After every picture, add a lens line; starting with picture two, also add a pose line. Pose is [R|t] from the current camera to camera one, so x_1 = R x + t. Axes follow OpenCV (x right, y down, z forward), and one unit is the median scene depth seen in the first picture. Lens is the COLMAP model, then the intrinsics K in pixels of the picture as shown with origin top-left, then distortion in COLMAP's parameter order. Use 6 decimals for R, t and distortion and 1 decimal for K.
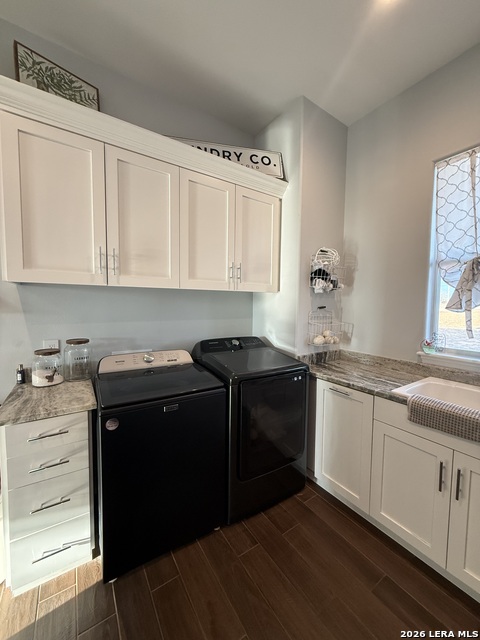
lens RADIAL K [[253.2, 0, 239.8], [0, 253.2, 319.7], [0, 0, 1]] dist [0.000275, -0.000441]
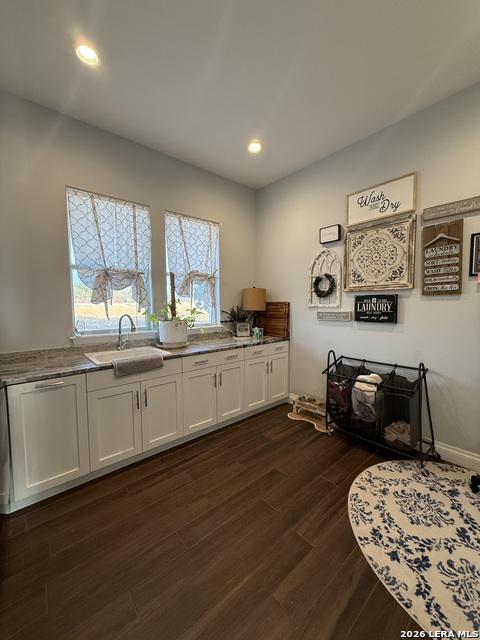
lens RADIAL K [[253.2, 0, 240.3], [0, 253.2, 320.7], [0, 0, 1]] dist [0.000275, -0.000441]
pose [[-0.124493, -0.076155, 0.989294, -0.621219], [0.069966, 0.993894, 0.085314, -0.001304], [-0.989751, 0.079838, -0.118404, 0.325977]]
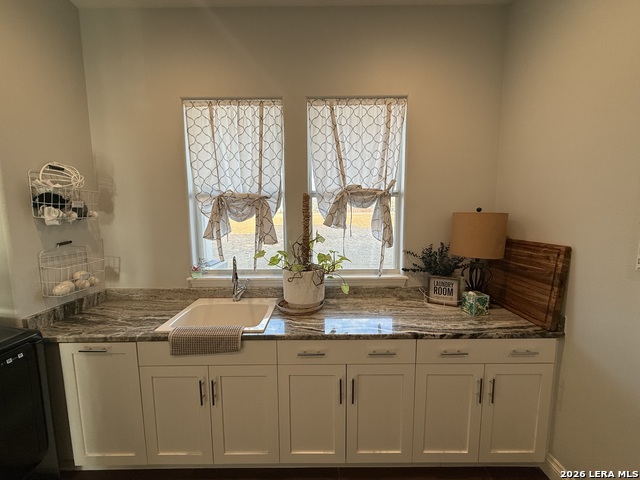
lens RADIAL K [[253.2, 0, 319.9], [0, 253.2, 240.7], [0, 0, 1]] dist [0.000275, -0.000441]
pose [[0.551166, -0.102647, 0.828058, 0.145607], [0.064990, 0.994671, 0.080042, -0.079832], [-0.831861, 0.009699, 0.554899, -0.056616]]
